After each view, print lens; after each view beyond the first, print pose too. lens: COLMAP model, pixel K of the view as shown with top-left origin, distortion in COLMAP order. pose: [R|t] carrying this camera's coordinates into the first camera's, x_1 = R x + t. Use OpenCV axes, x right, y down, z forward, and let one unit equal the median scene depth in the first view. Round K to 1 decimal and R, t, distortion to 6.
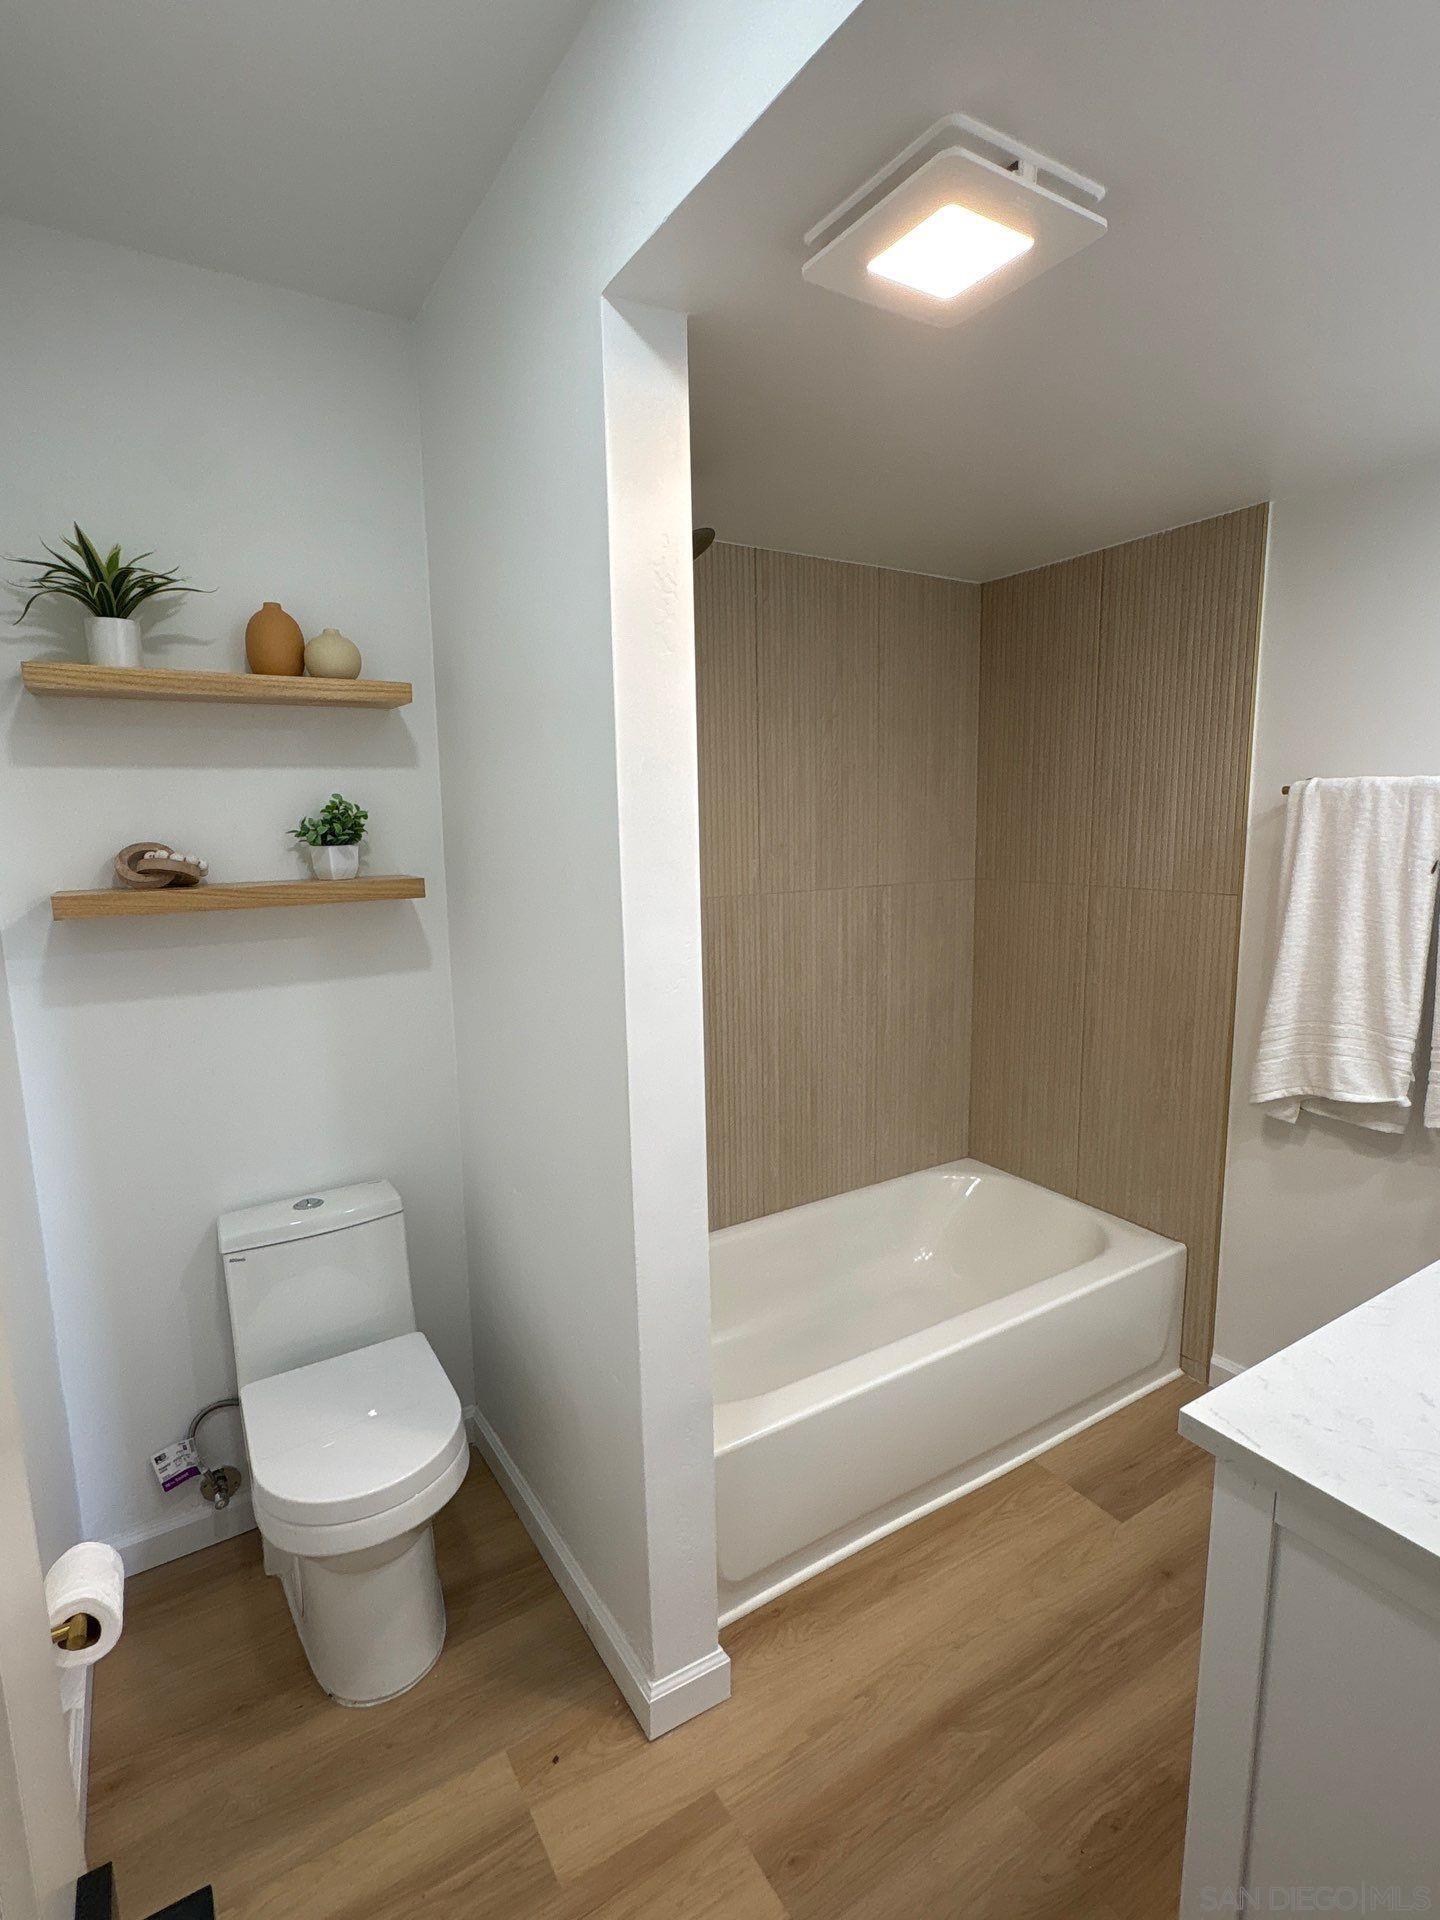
lens RADIAL K [[934.1, 0, 720.5], [0, 934.1, 959.3], [0, 0, 1]] dist [0.002137, -0.000851]
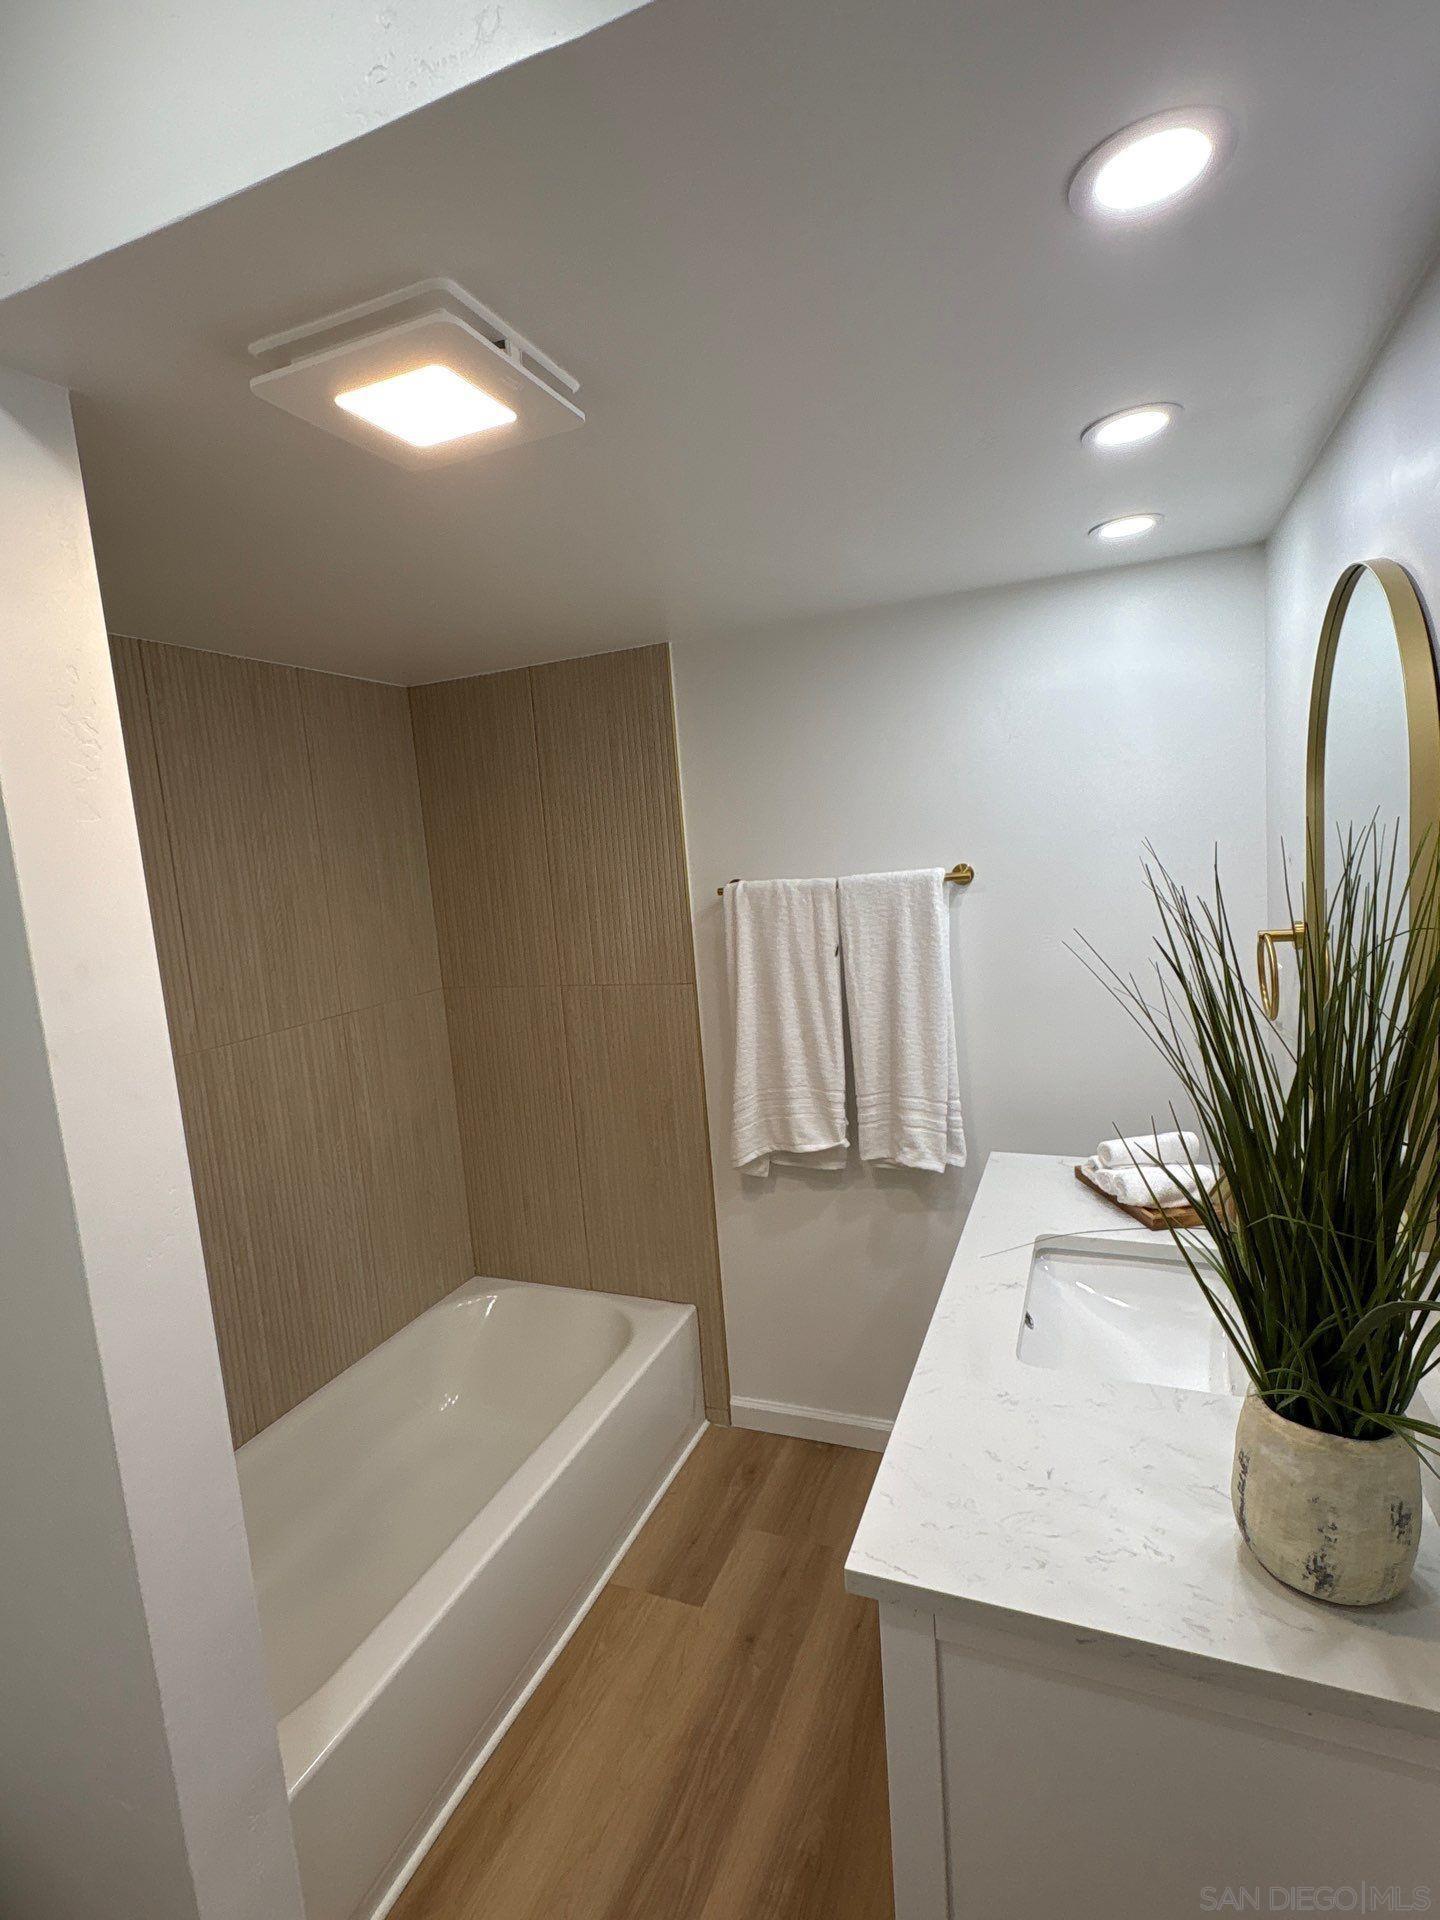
lens RADIAL K [[934.1, 0, 722.6], [0, 934.1, 959.1], [0, 0, 1]] dist [0.002137, -0.000851]
pose [[0.810701, -0.115848, 0.573885, -0.058550], [0.150648, 0.988498, -0.013268, -0.083821], [-0.565747, 0.097211, 0.818829, 0.070031]]
